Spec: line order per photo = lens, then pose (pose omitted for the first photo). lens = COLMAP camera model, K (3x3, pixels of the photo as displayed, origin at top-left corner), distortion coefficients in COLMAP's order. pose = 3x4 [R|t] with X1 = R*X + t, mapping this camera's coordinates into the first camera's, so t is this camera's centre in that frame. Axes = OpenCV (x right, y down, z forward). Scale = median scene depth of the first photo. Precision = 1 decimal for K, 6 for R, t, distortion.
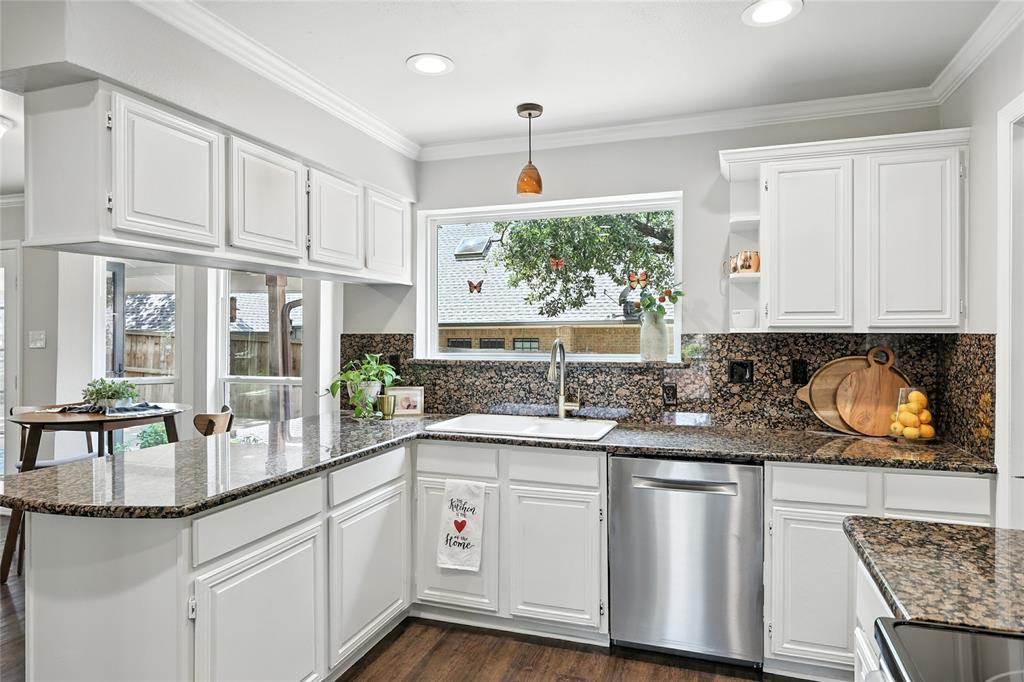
lens RADIAL K [[614.5, 0, 512.0], [0, 614.5, 341.0], [0, 0, 1]] dist [0.000443, -0.001805]
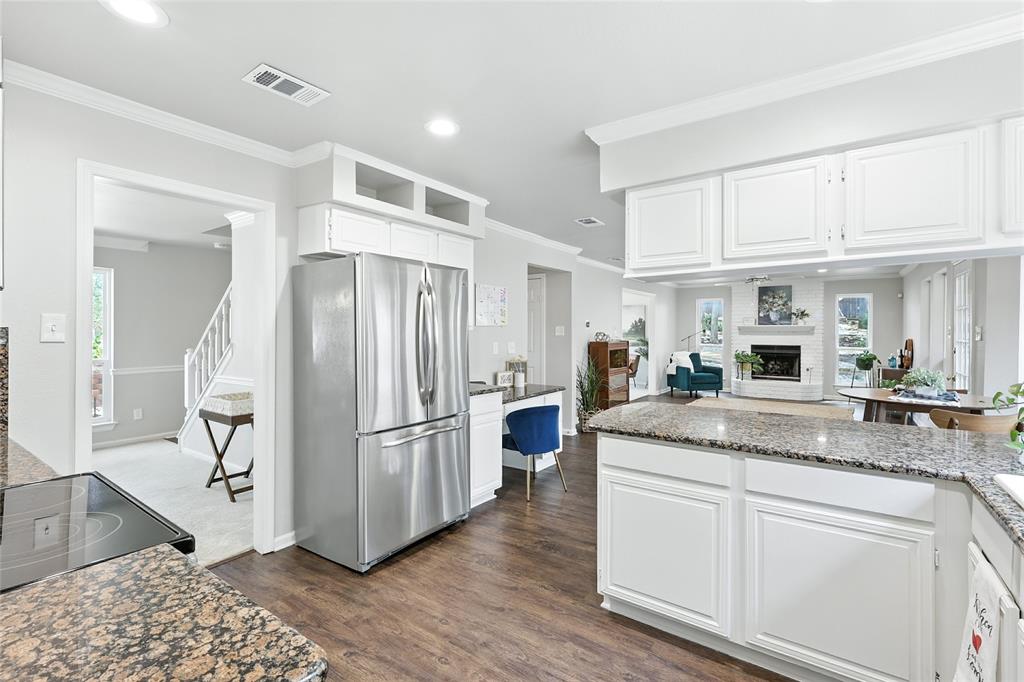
lens RADIAL K [[456.7, 0, 510.6], [0, 456.7, 332.6], [0, 0, 1]] dist [0.001604, 0.000060]
pose [[-0.280747, 0.003632, -0.959775, 1.136690], [-0.008873, 0.999940, 0.006379, -0.008367], [0.959741, 0.010307, -0.280698, 1.626318]]
